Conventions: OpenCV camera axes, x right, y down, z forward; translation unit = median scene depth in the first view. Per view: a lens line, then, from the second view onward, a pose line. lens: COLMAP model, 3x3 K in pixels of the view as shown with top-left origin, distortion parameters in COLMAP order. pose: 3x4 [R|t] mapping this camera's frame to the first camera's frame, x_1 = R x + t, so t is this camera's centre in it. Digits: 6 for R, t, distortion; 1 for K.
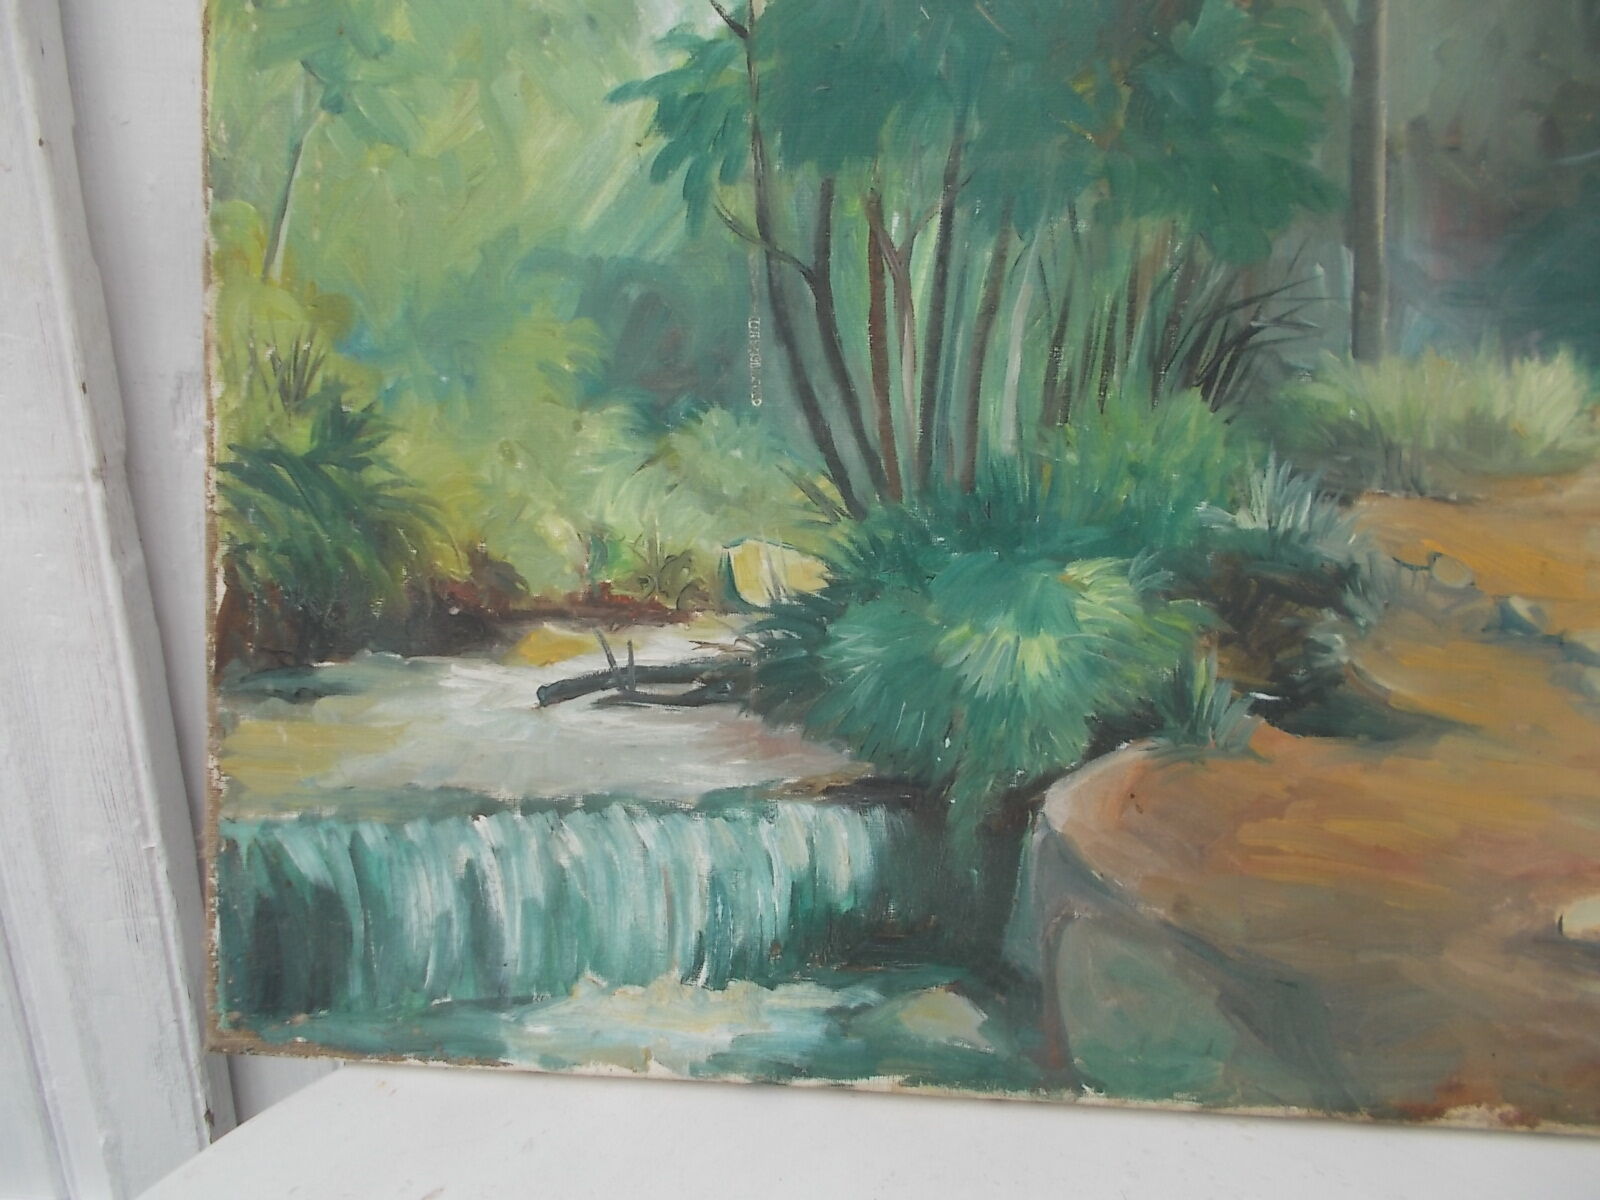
lens RADIAL K [[1206.6, 0, 803.2], [0, 1206.6, 594.1], [0, 0, 1]] dist [-0.007848, 0.020115]
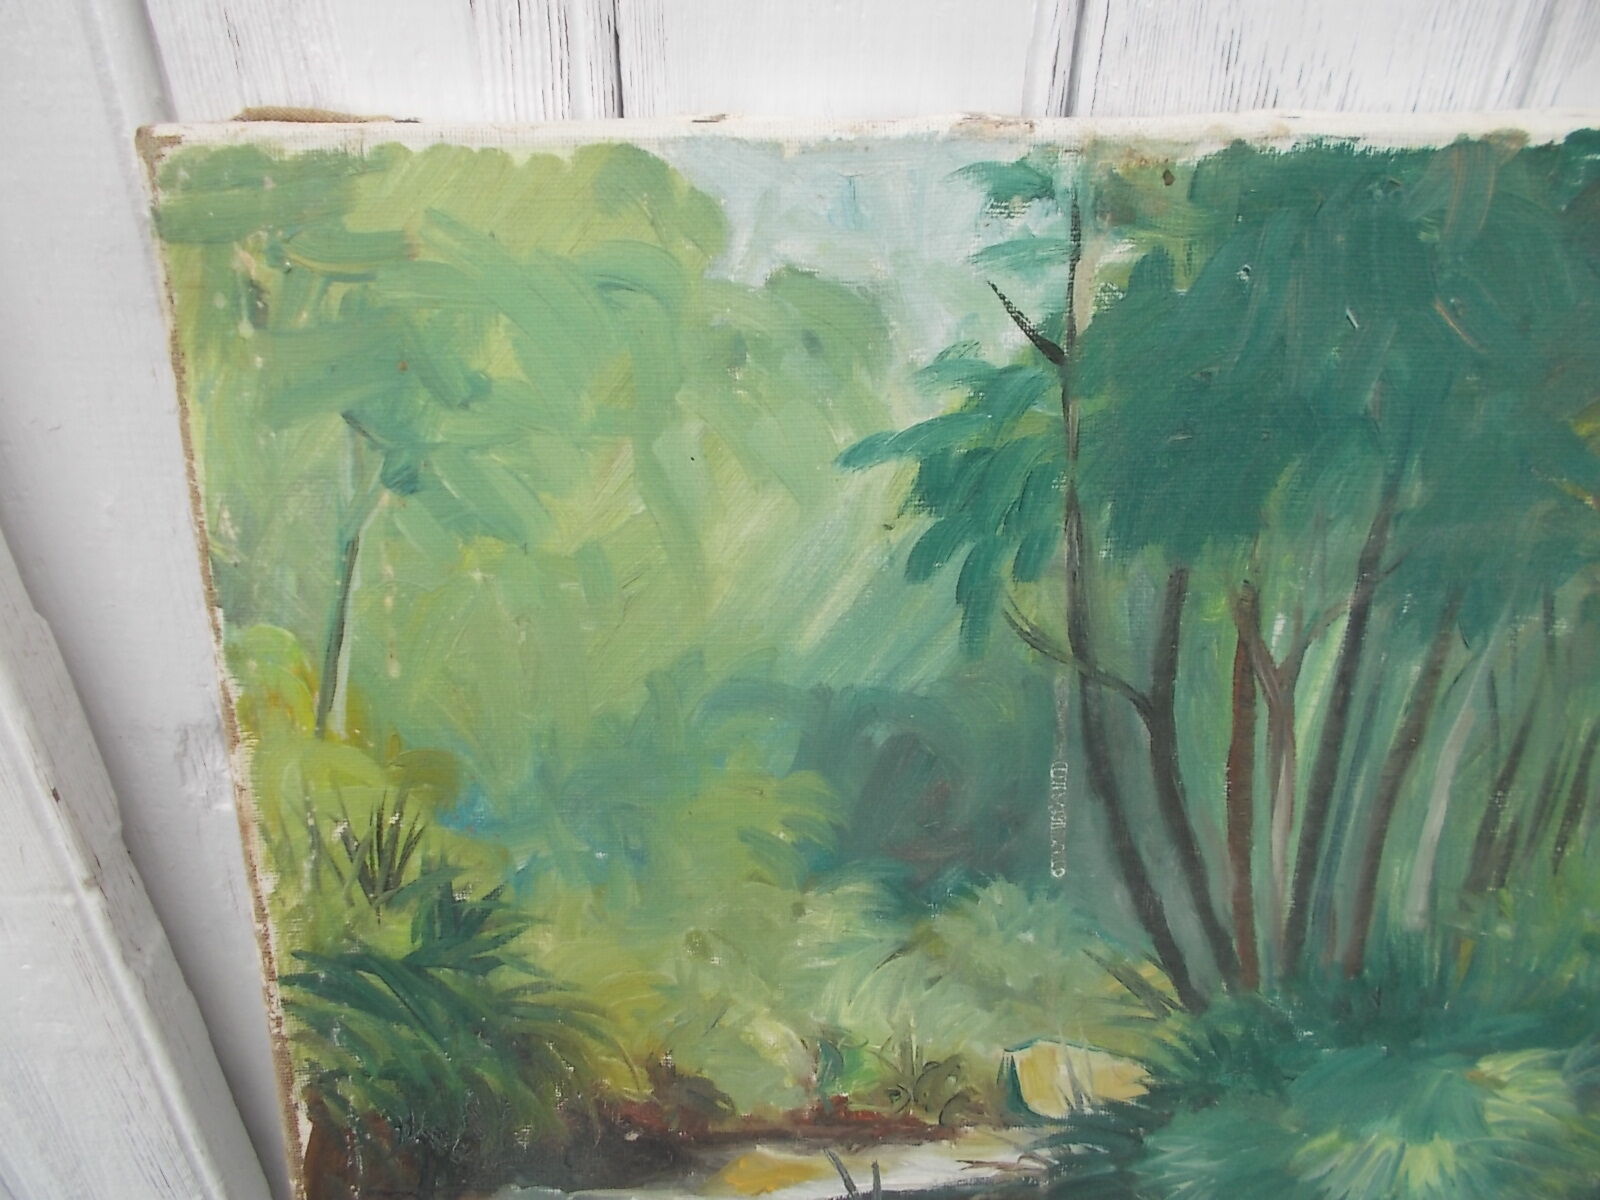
lens RADIAL K [[1201.4, 0, 800.0], [0, 1201.4, 600.0], [0, 0, 1]] dist [0.008031, -0.009426]
pose [[0.998626, -0.044657, 0.027413, -0.198283], [0.038158, 0.978299, 0.203656, -0.457453], [-0.035912, -0.202331, 0.978659, 0.359078]]
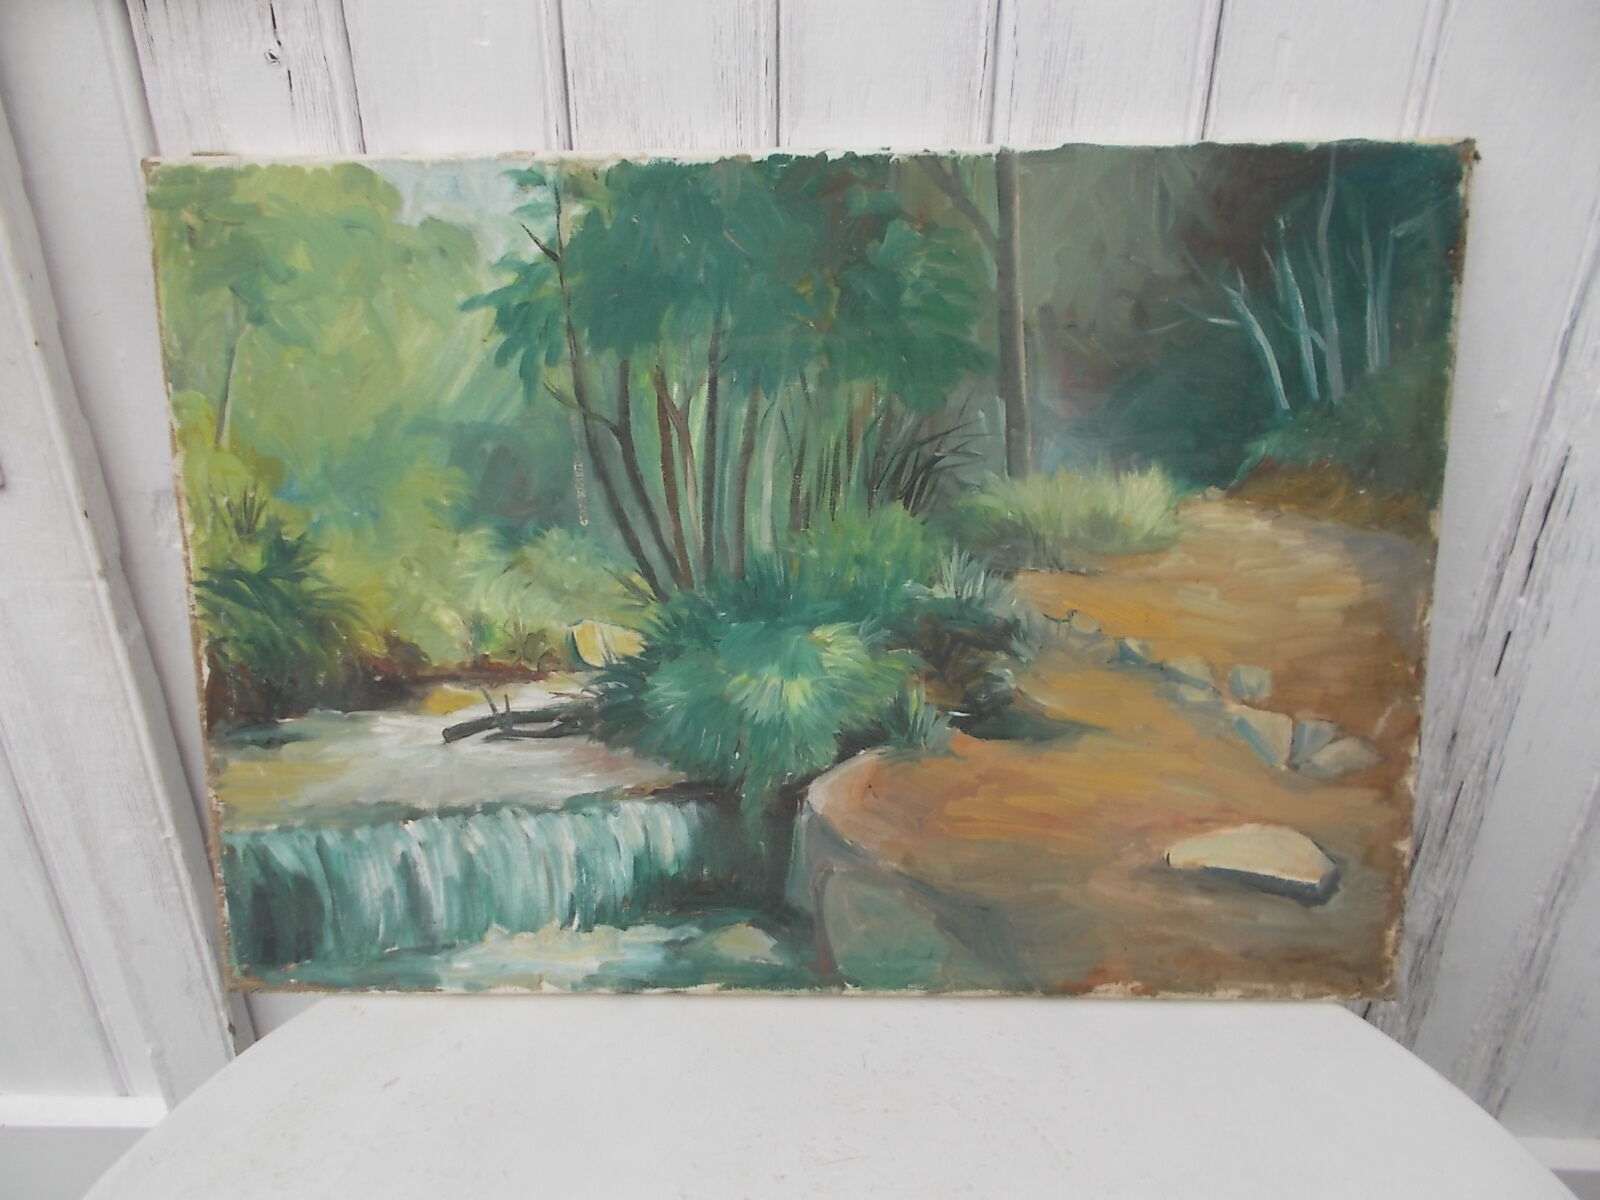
lens RADIAL K [[1206.6, 0, 803.2], [0, 1206.6, 594.1], [0, 0, 1]] dist [-0.007848, 0.020115]
pose [[0.998754, -0.046301, 0.018615, 0.181181], [0.044099, 0.993488, 0.105058, -0.210741], [-0.023358, -0.104106, 0.994292, -0.384981]]
